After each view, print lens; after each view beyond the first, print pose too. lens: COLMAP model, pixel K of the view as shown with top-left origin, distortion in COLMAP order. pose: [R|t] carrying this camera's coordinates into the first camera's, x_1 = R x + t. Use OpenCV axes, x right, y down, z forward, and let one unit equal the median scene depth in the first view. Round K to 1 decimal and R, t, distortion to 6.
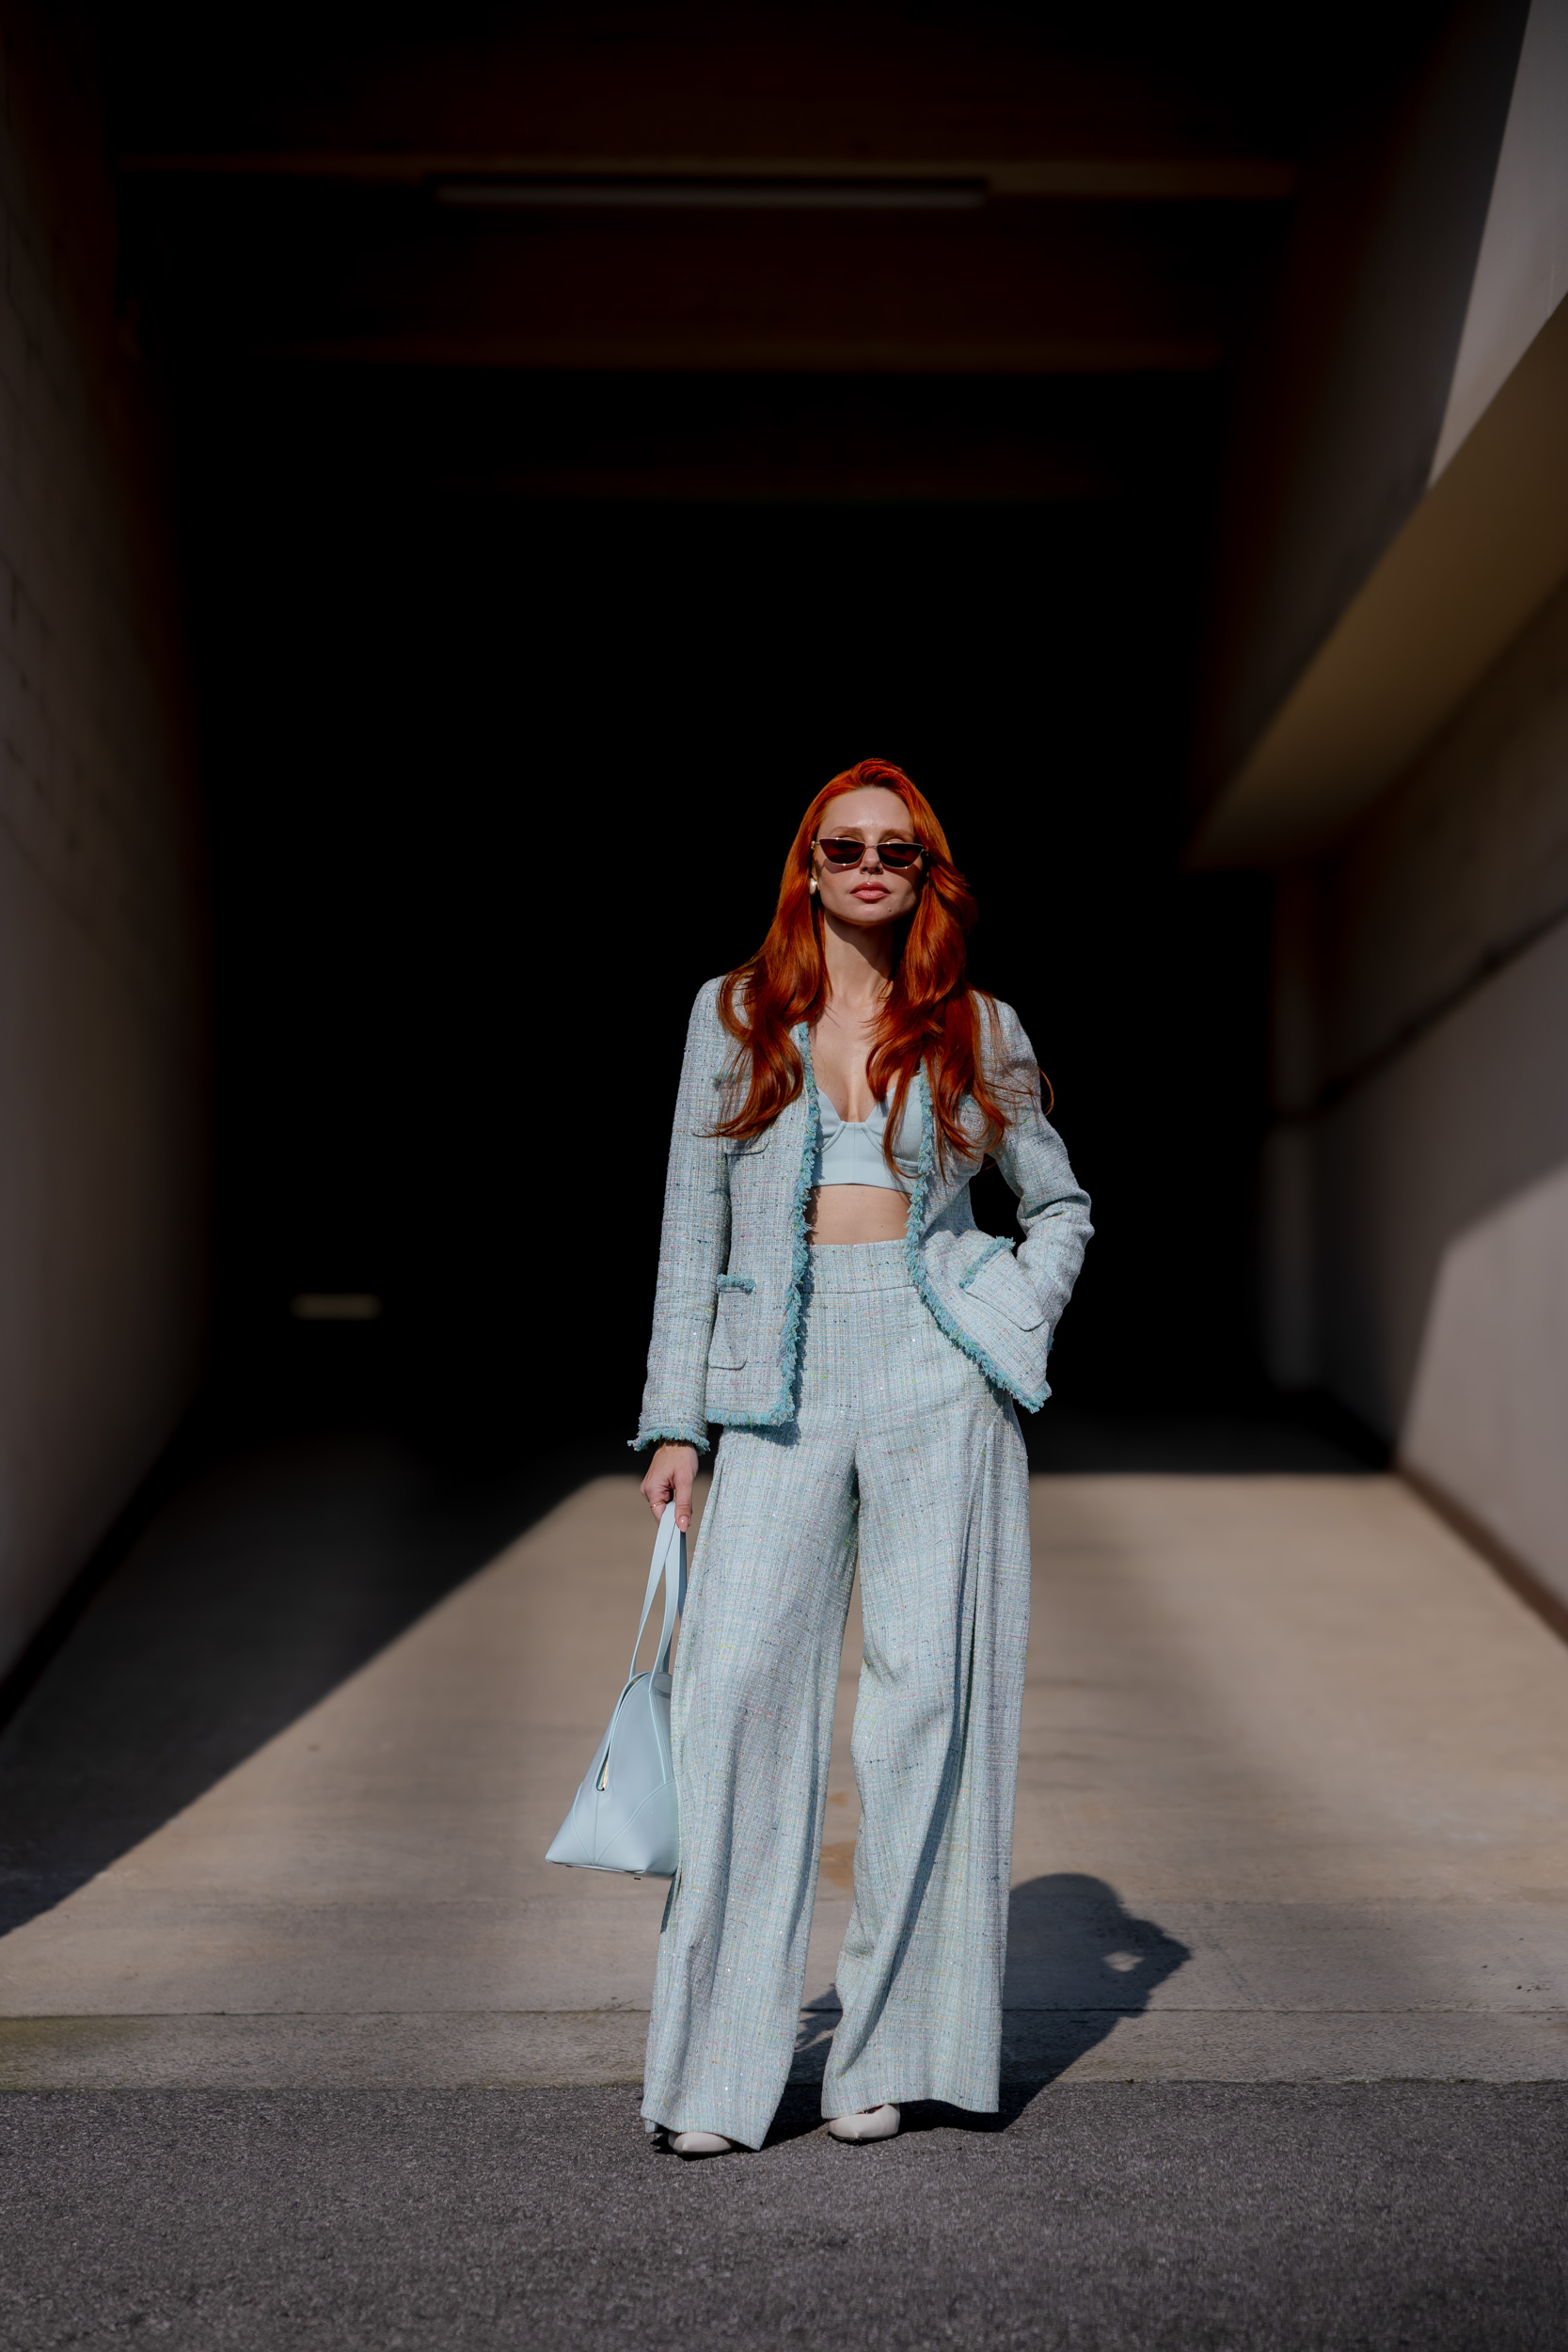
lens RADIAL K [[4451.5, 0, 784.0], [0, 4451.5, 1176.0], [0, 0, 1]] dist [0.020606, 0.084465]
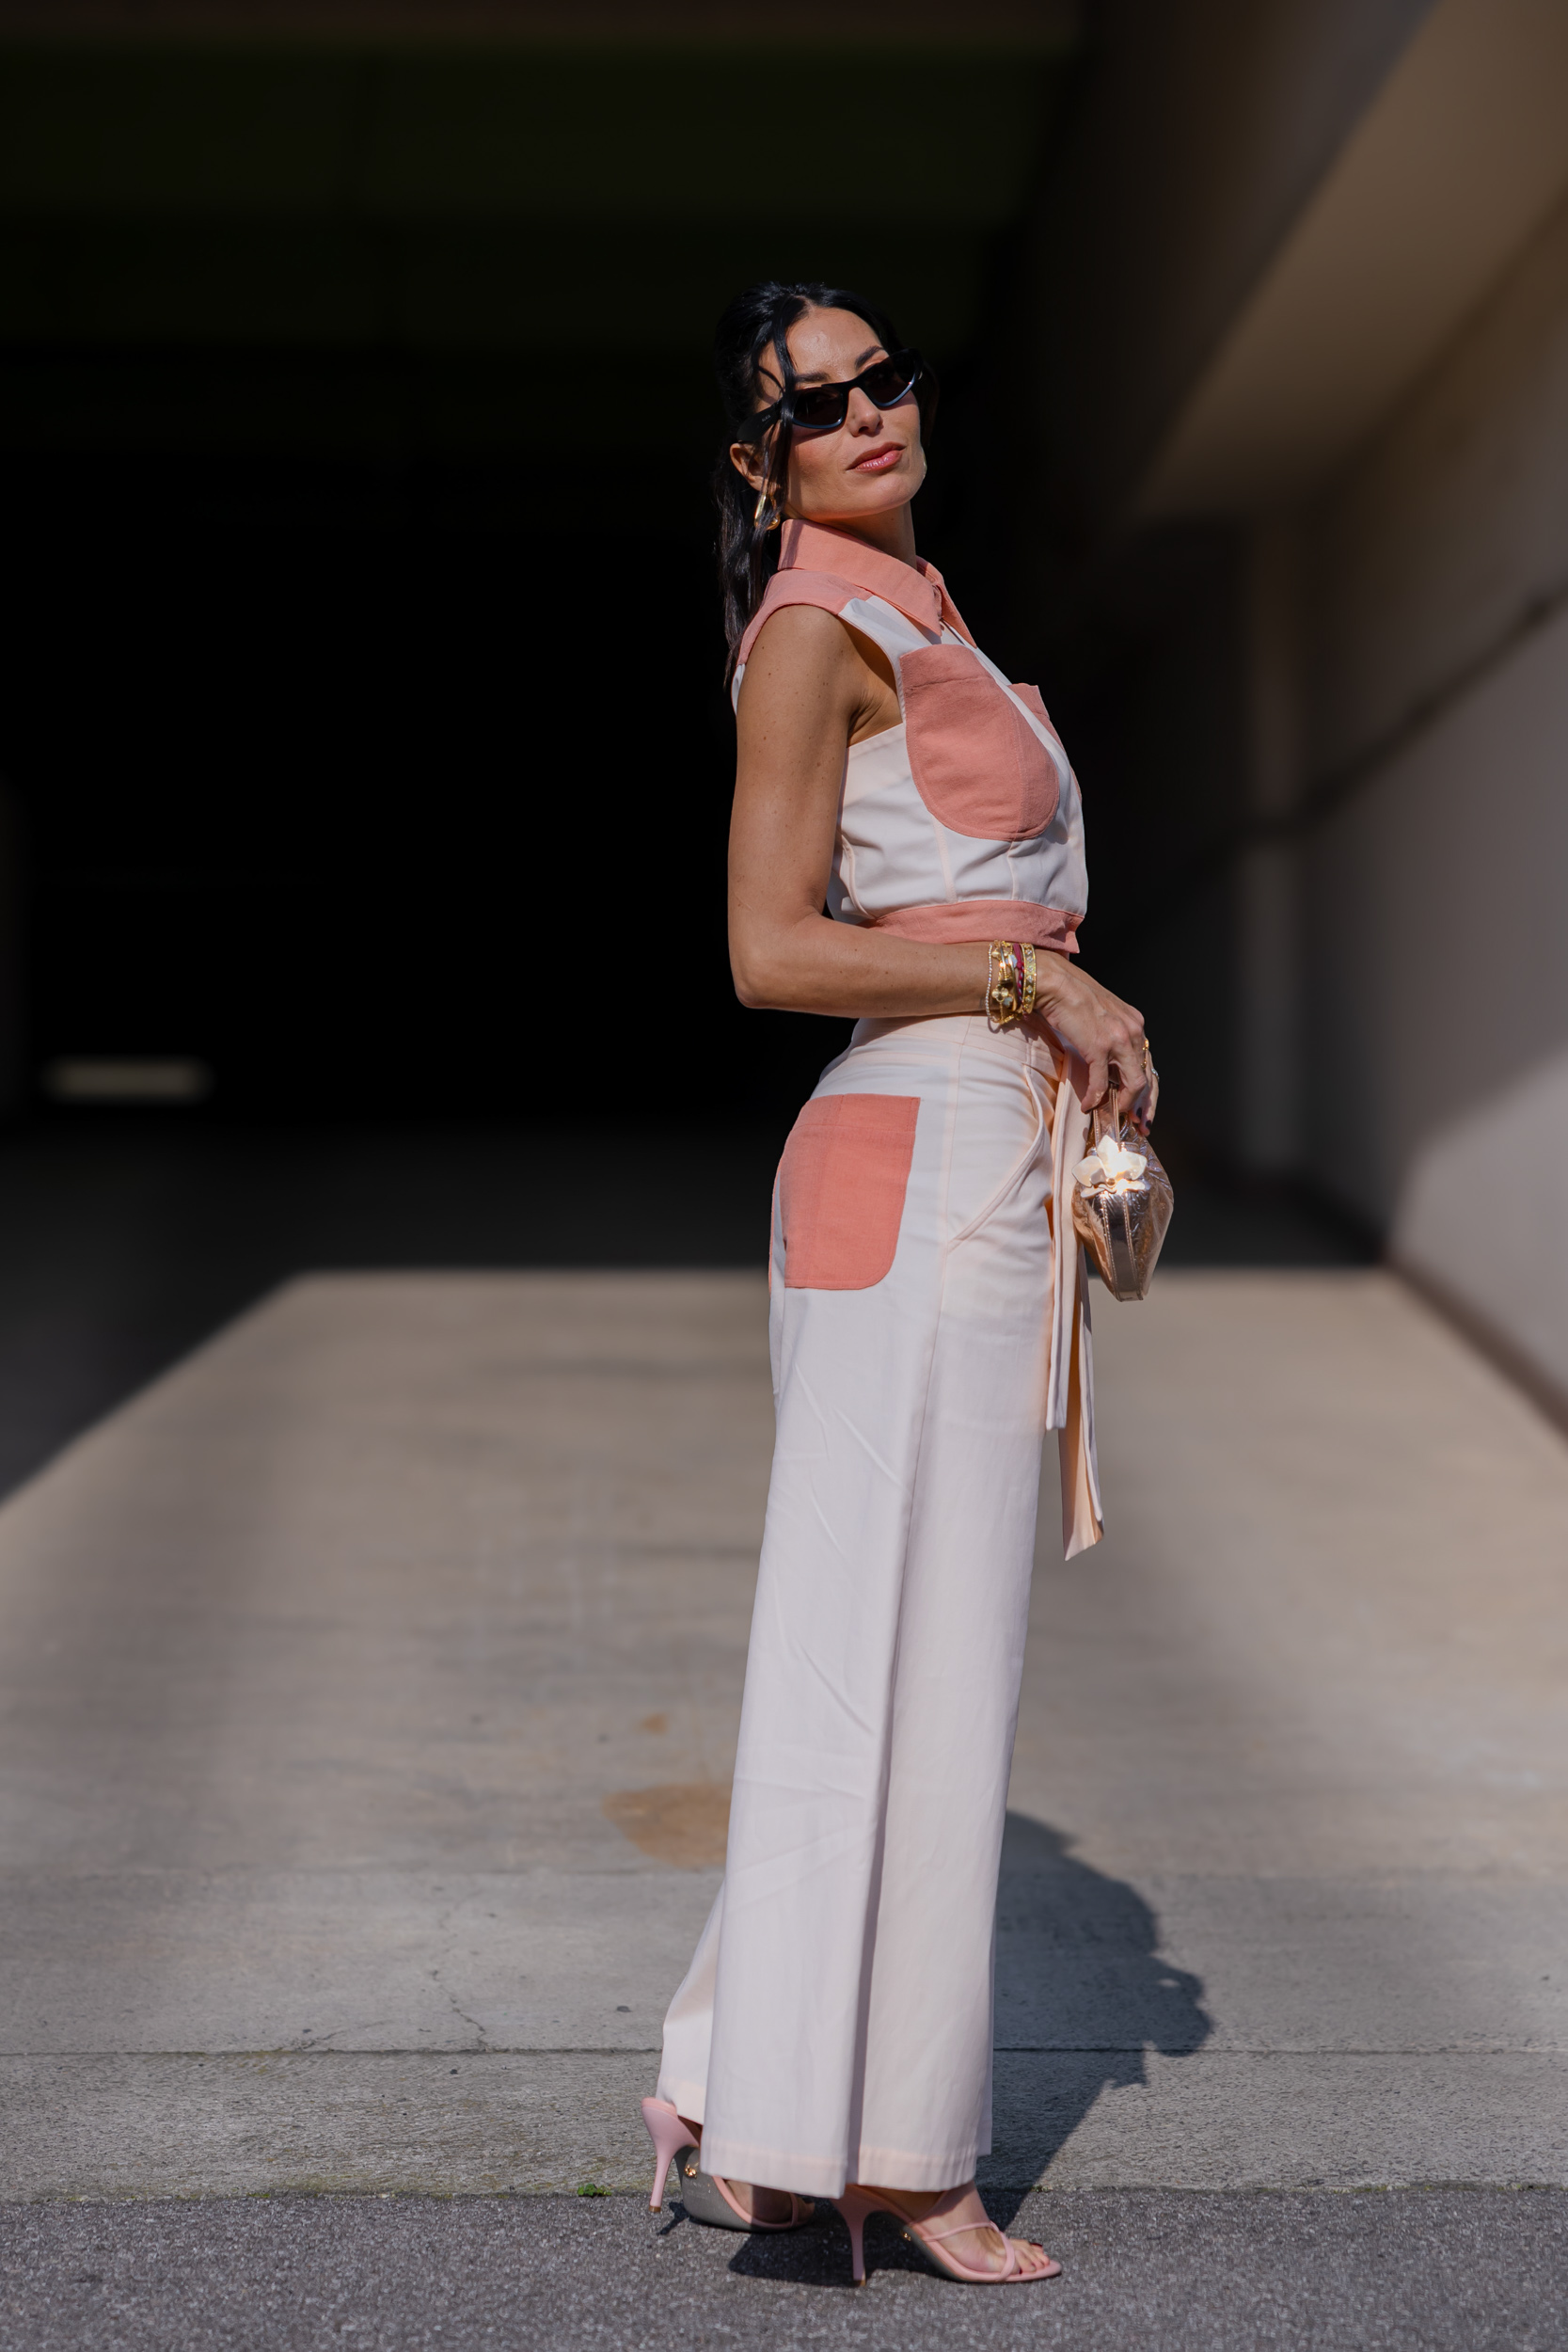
lens RADIAL K [[5035.2, 0, 715.5], [0, 5035.2, 1177.3], [0, 0, 1]] dist [0.039135, 0.009321]
pose [[0.999980, 0.001680, 0.006016, 0.023801], [-0.001963, 0.998876, 0.047359, 0.014627], [-0.005929, -0.047370, 0.998860, 0.242235]]
